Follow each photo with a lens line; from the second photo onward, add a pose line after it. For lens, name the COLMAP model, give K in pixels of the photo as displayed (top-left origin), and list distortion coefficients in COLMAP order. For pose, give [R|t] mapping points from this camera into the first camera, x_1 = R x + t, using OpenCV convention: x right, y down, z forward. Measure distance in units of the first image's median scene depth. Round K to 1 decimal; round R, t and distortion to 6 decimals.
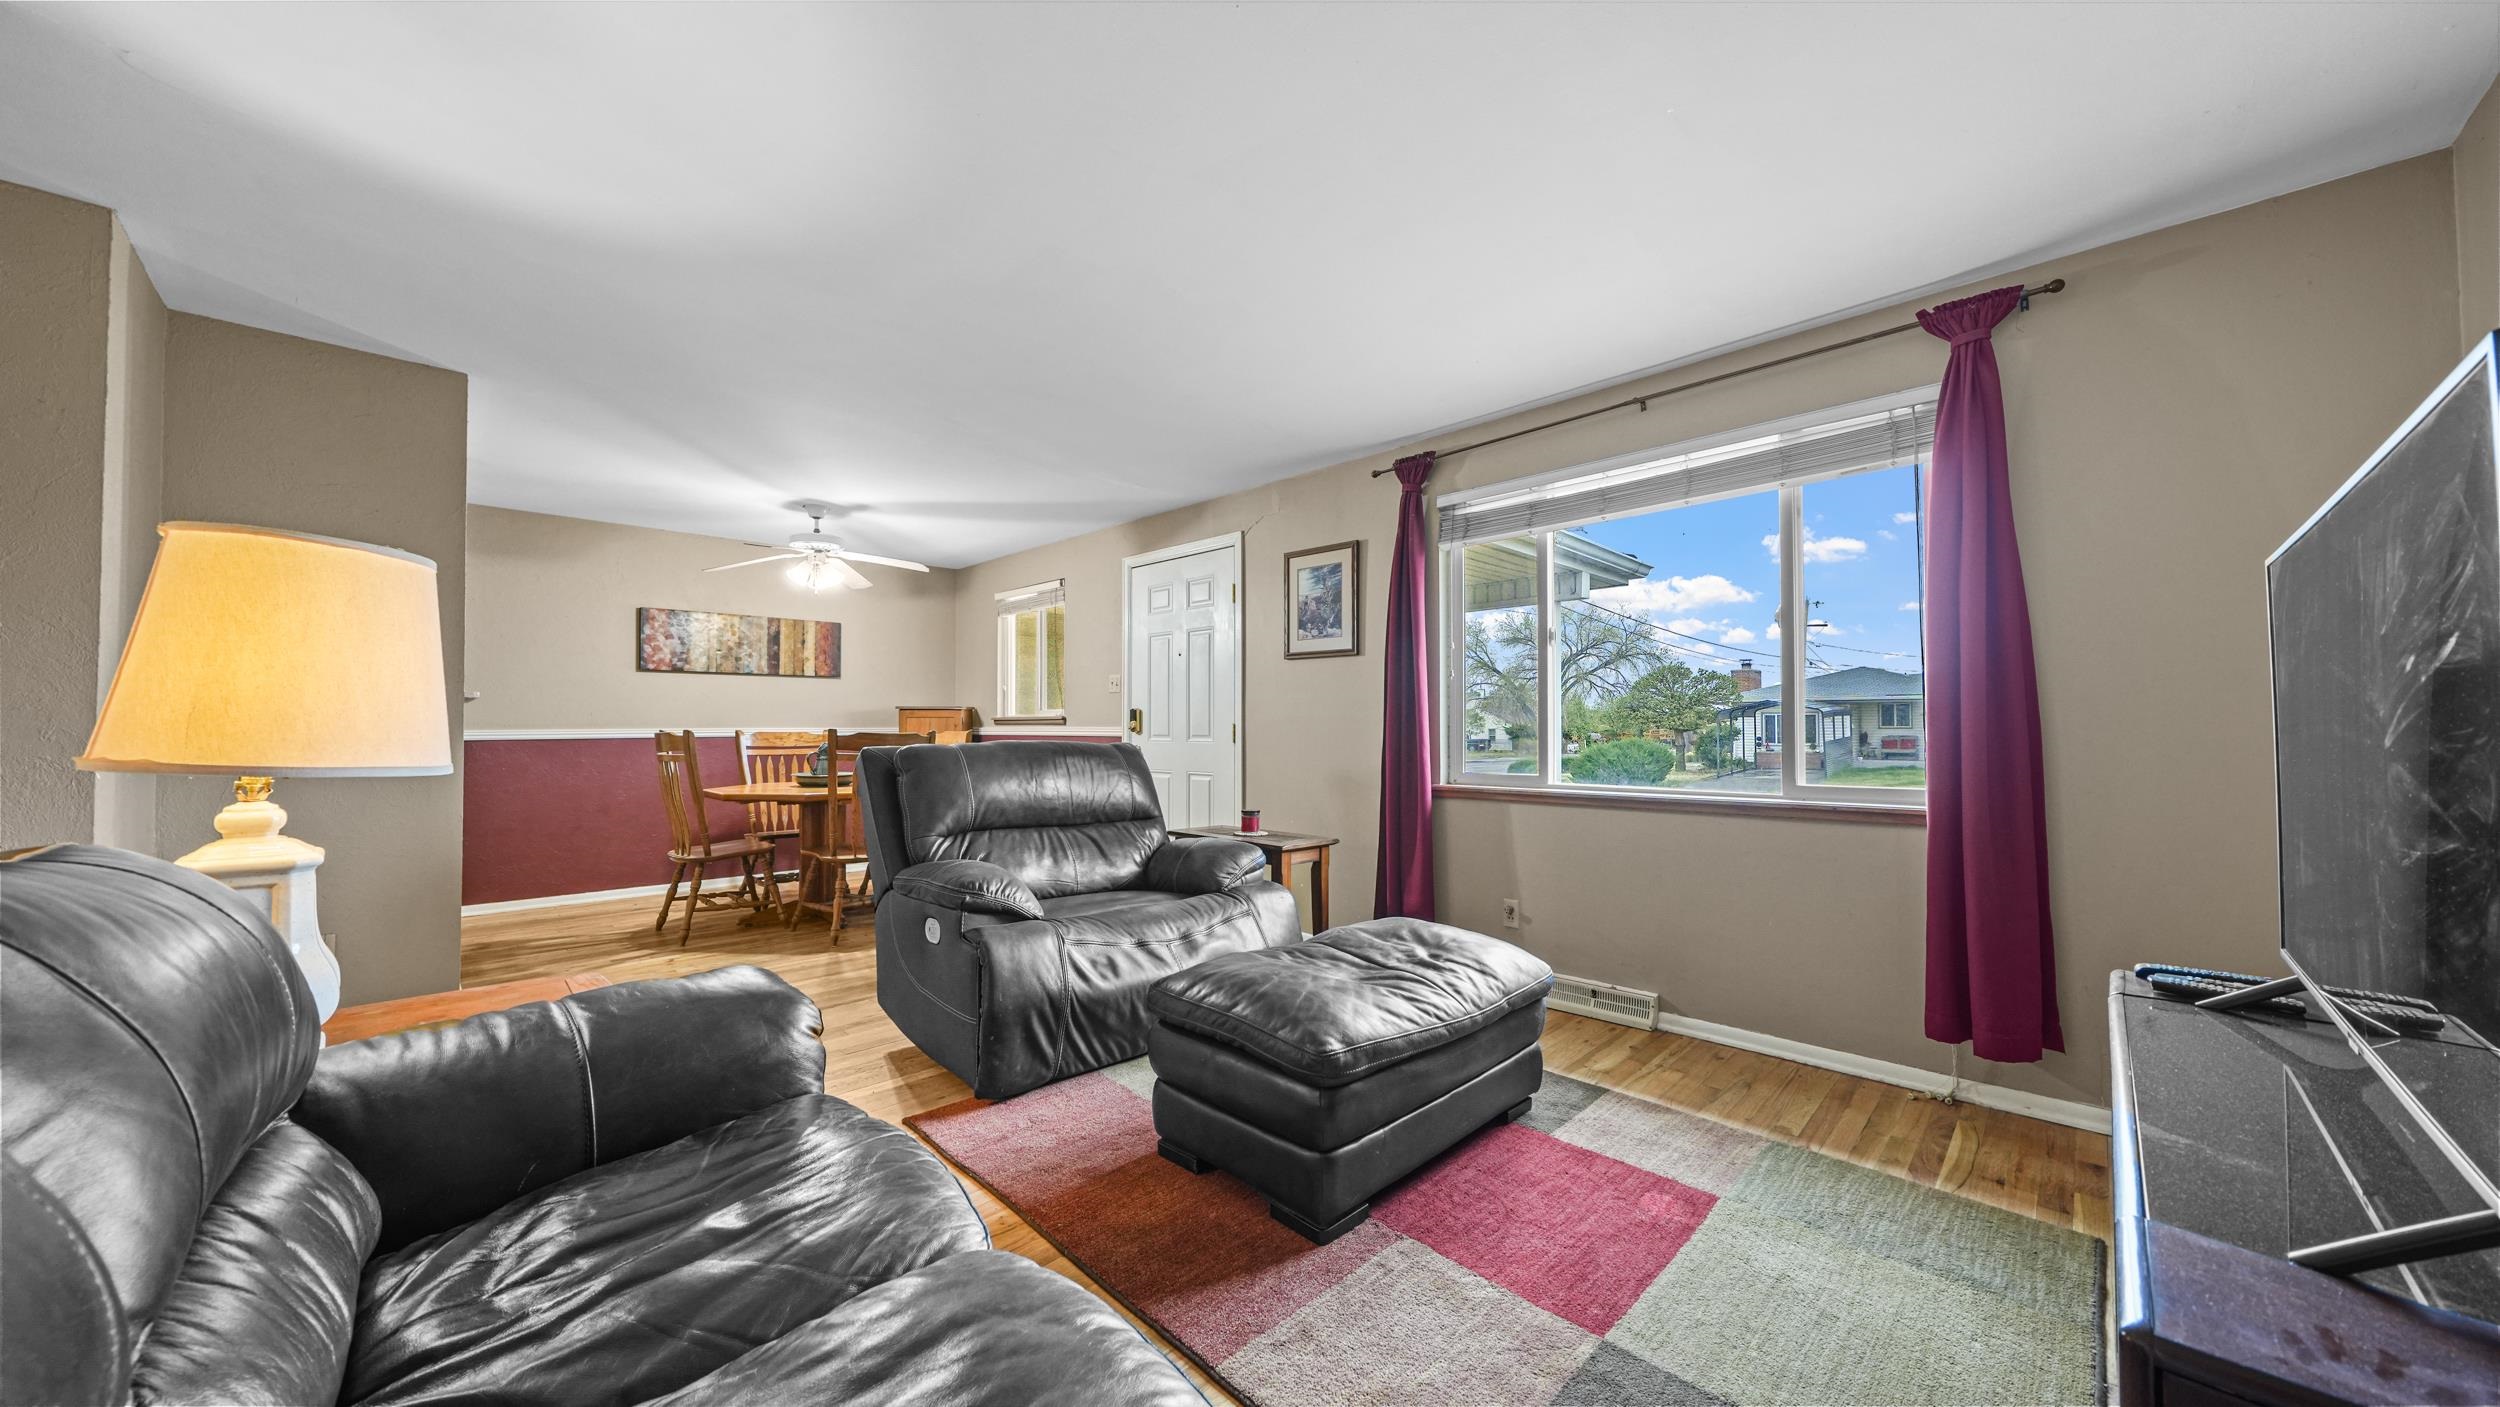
lens RADIAL K [[843.5, 0, 1227.1], [0, 843.5, 705.5], [0, 0, 1]] dist [-0.007790, 0.001010]
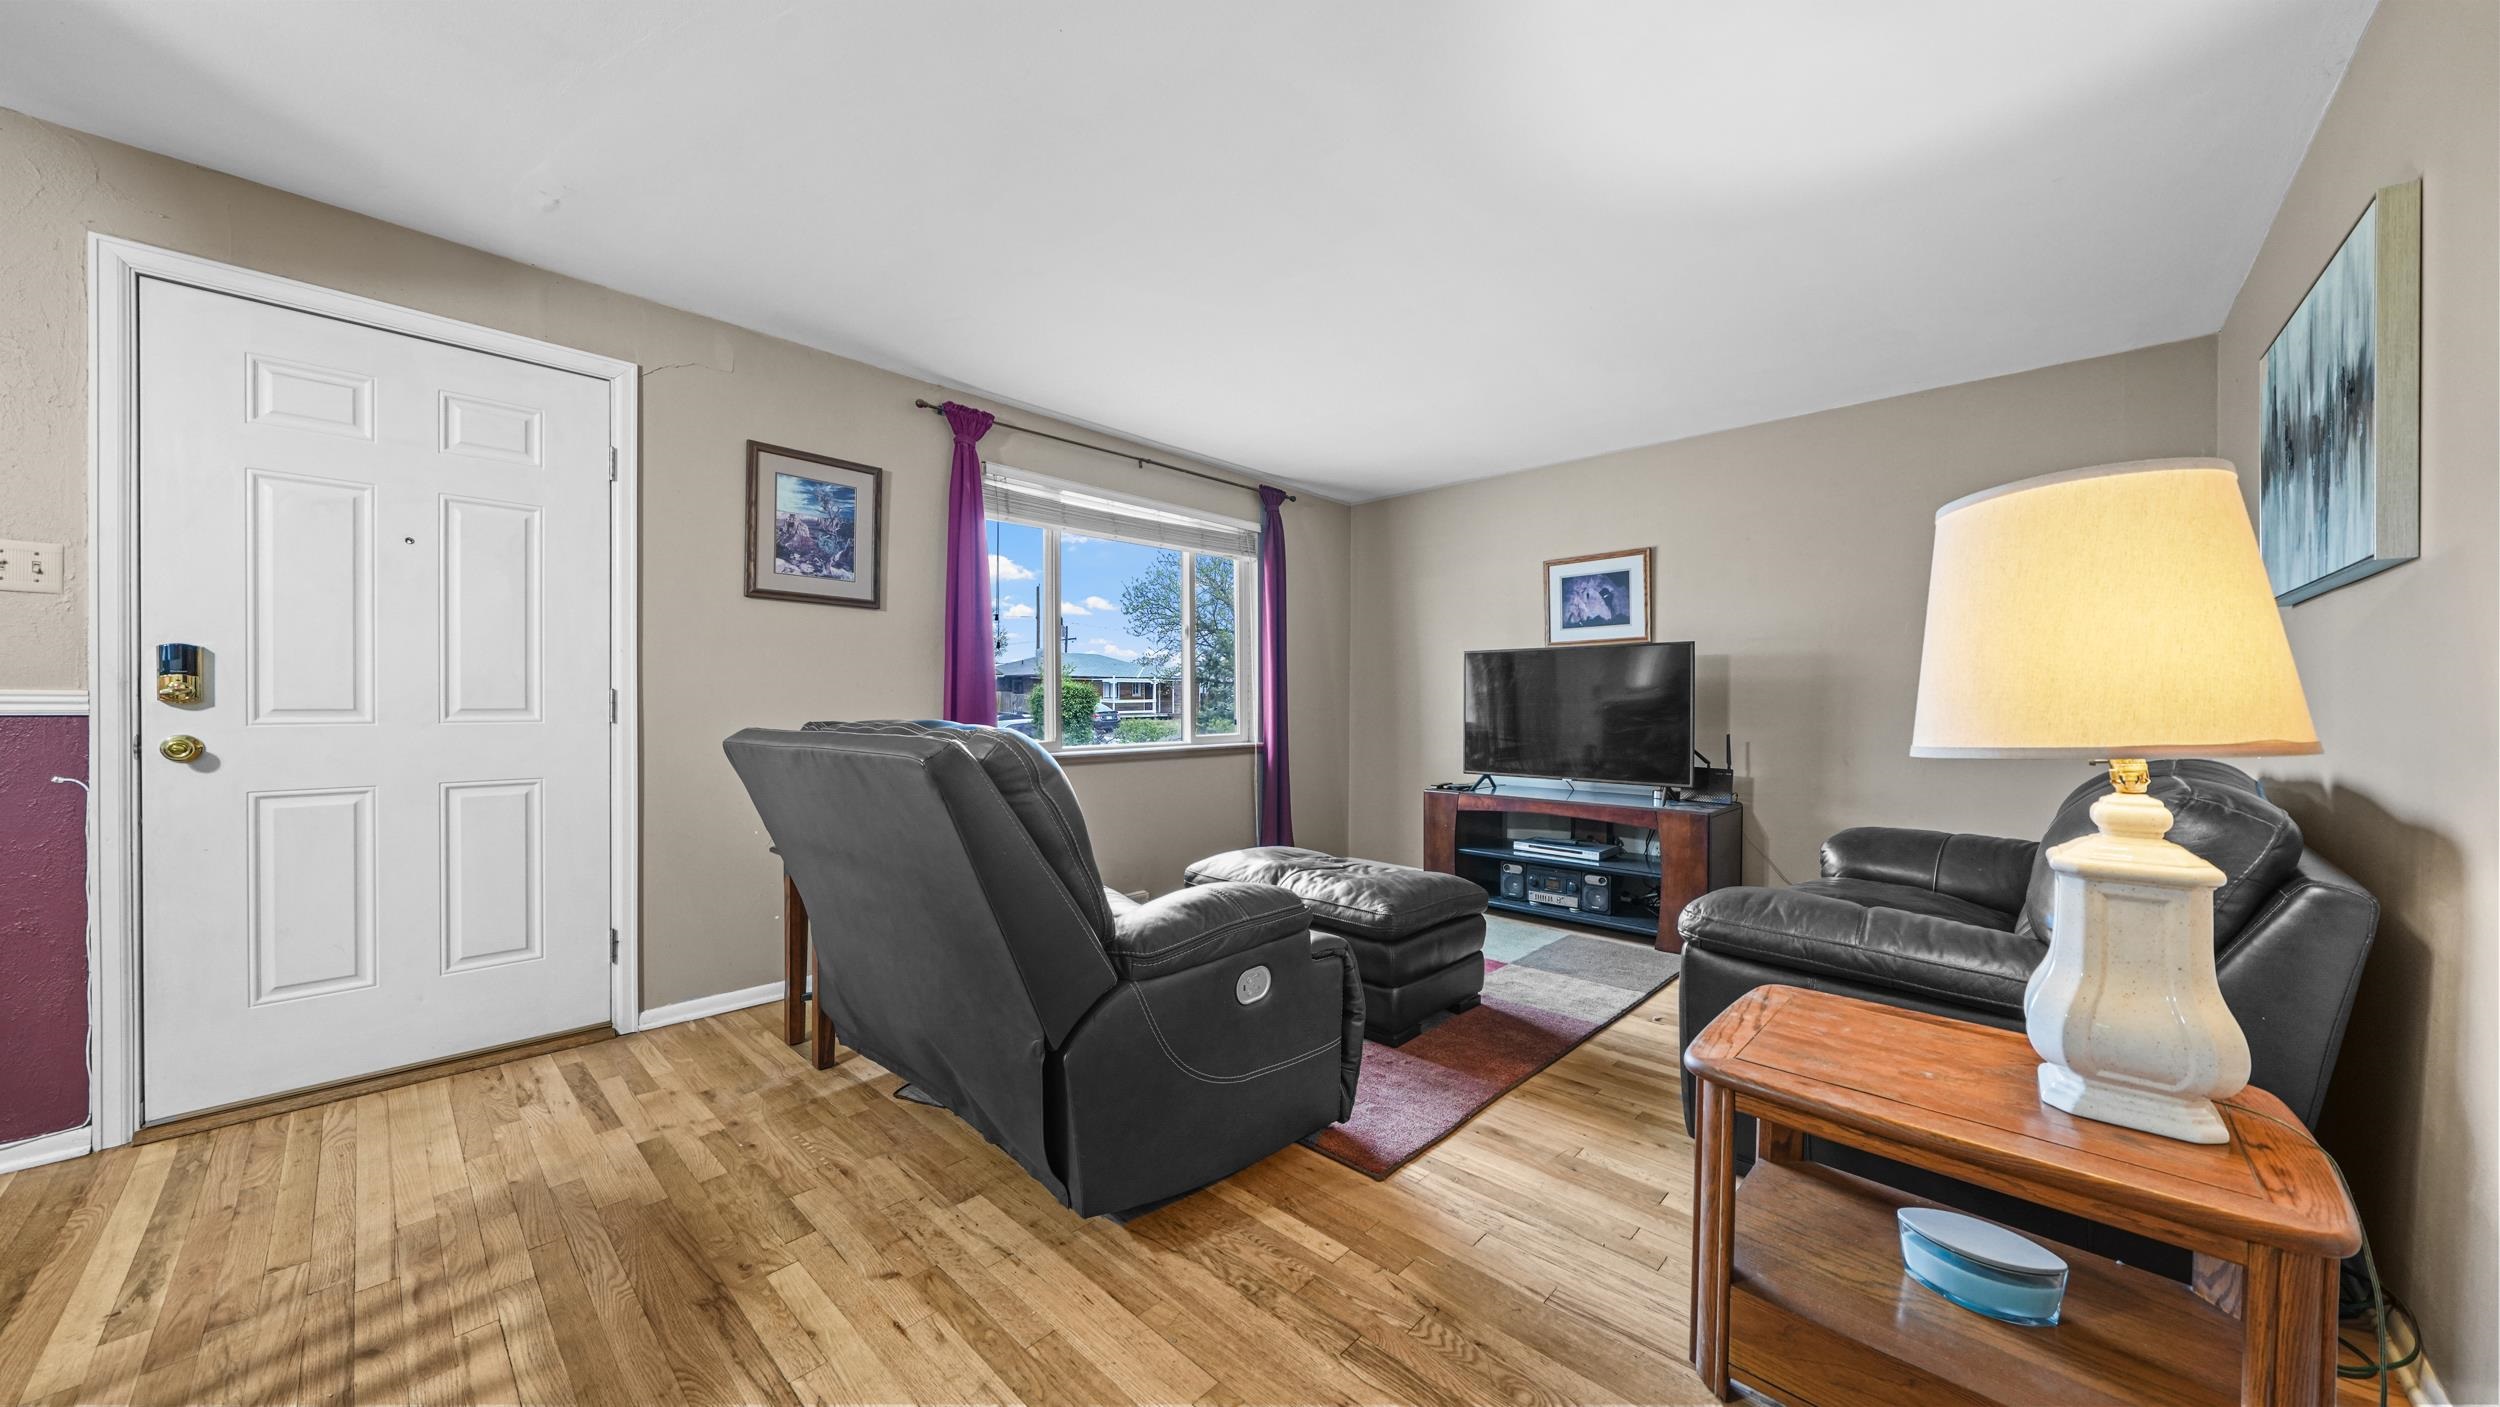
lens RADIAL K [[843.5, 0, 1250.9], [0, 843.5, 704.6], [0, 0, 1]] dist [-0.007790, 0.001010]
pose [[-0.038961, -0.004561, 0.999230, -0.633495], [-0.034810, 0.999389, 0.003204, 0.016702], [-0.998634, -0.034659, -0.039096, 0.620846]]
